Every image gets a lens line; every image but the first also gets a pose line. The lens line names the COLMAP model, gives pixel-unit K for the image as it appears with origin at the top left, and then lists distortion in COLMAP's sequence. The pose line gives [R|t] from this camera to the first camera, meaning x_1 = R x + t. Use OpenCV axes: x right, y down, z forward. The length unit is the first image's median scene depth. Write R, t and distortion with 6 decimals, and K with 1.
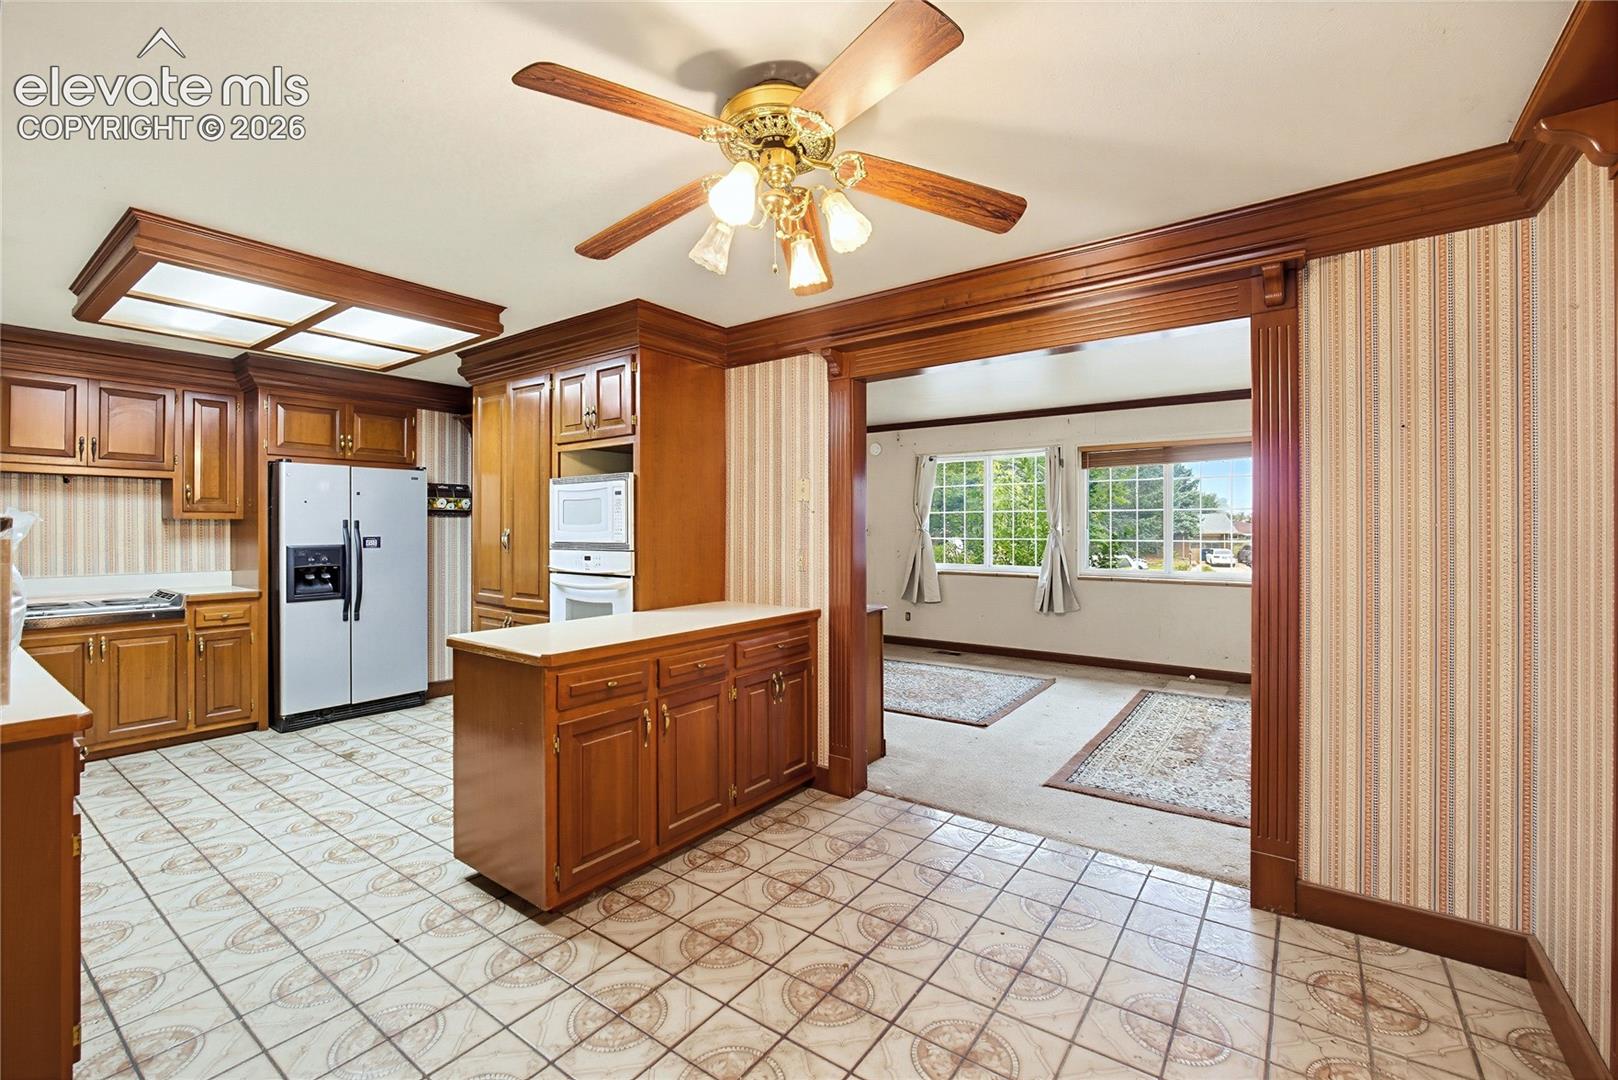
lens RADIAL K [[688.4, 0, 801.8], [0, 688.4, 527.8], [0, 0, 1]] dist [-0.012023, 0.004077]
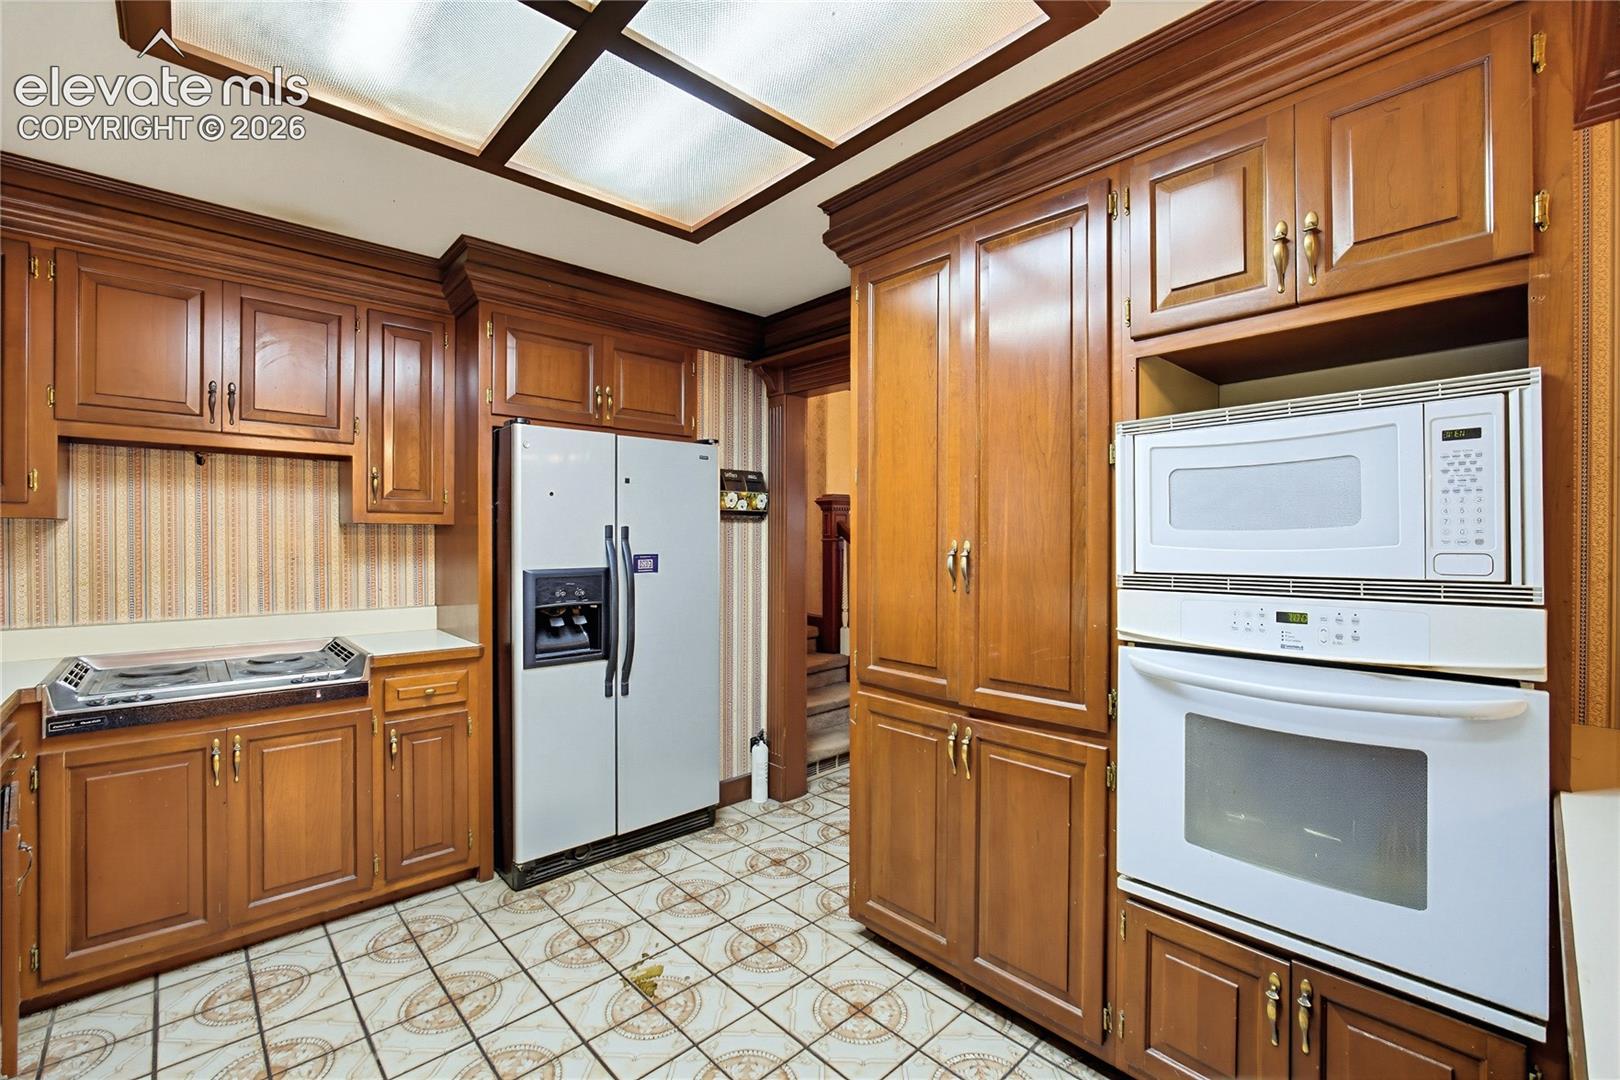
lens RADIAL K [[689.2, 0, 807.6], [0, 689.2, 542.7], [0, 0, 1]] dist [-0.012023, 0.004077]
pose [[0.982654, 0.001041, -0.185448, -0.409445], [-0.000508, 0.999996, 0.002921, 0.001710], [0.185450, -0.002776, 0.982650, 0.474864]]
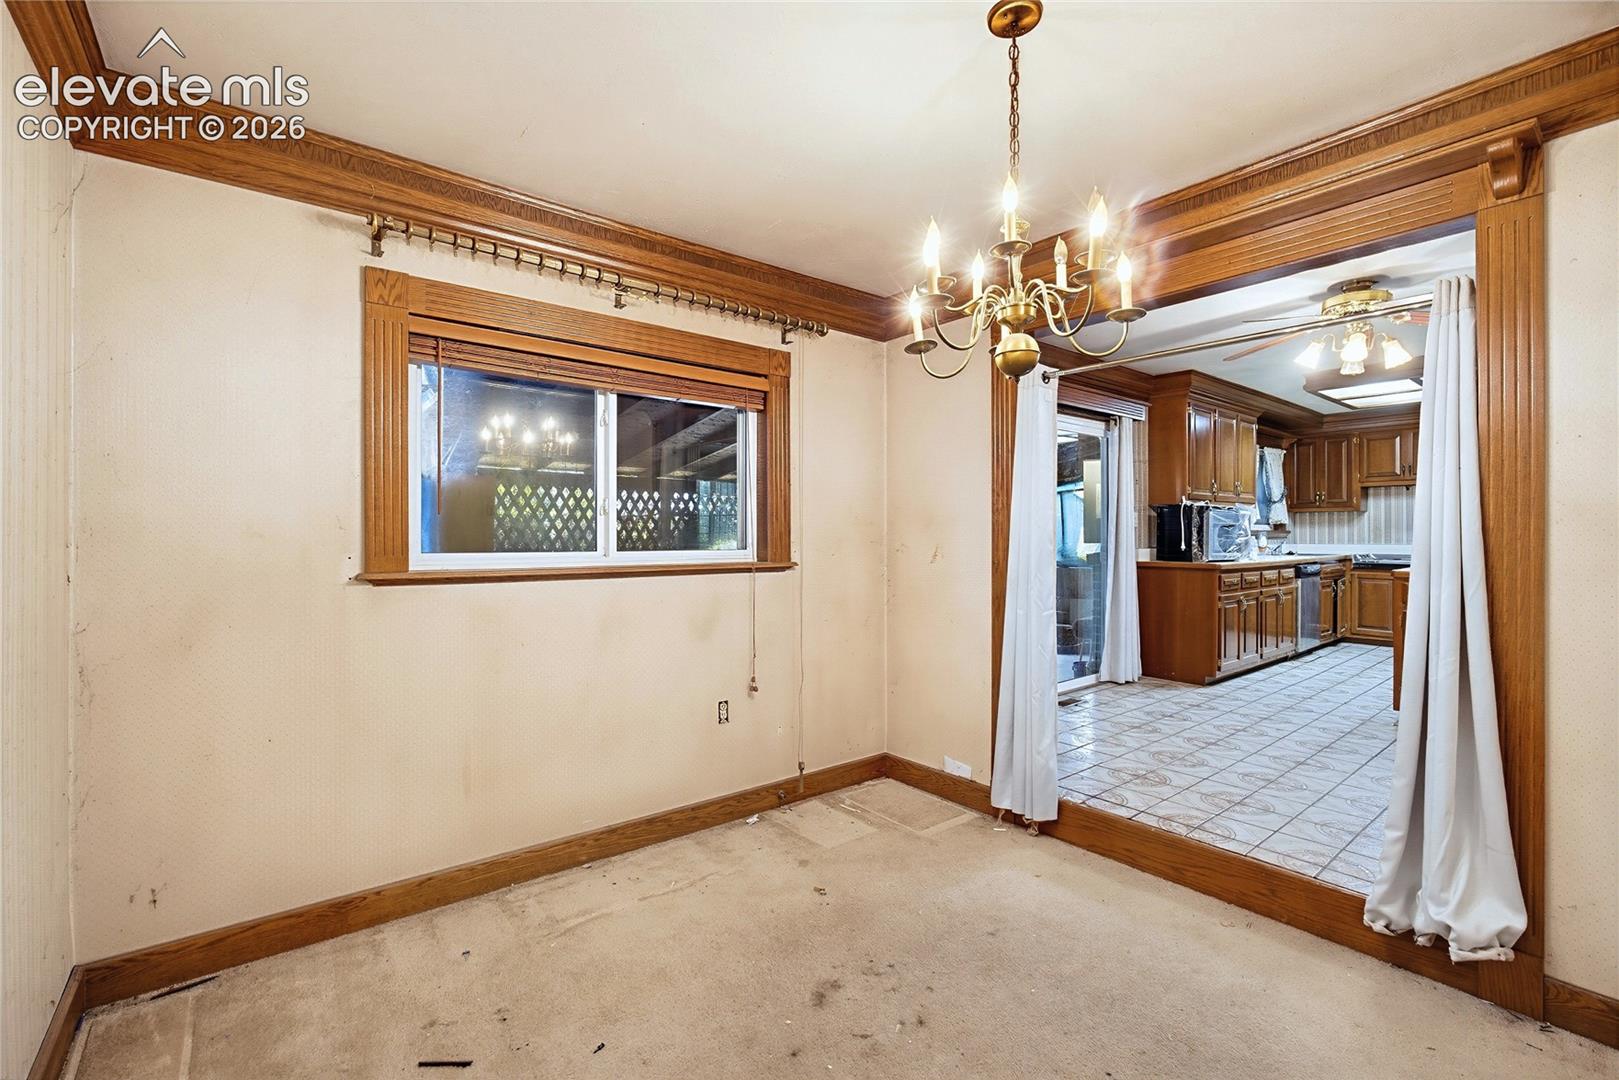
lens RADIAL K [[688.8, 0, 804.7], [0, 688.8, 535.6], [0, 0, 1]] dist [-0.012023, 0.004077]
pose [[-0.250623, 0.000805, -0.968085, 0.927345], [0.000014, 1.000000, 0.000828, 0.044871], [0.968085, 0.000194, -0.250623, -0.040631]]
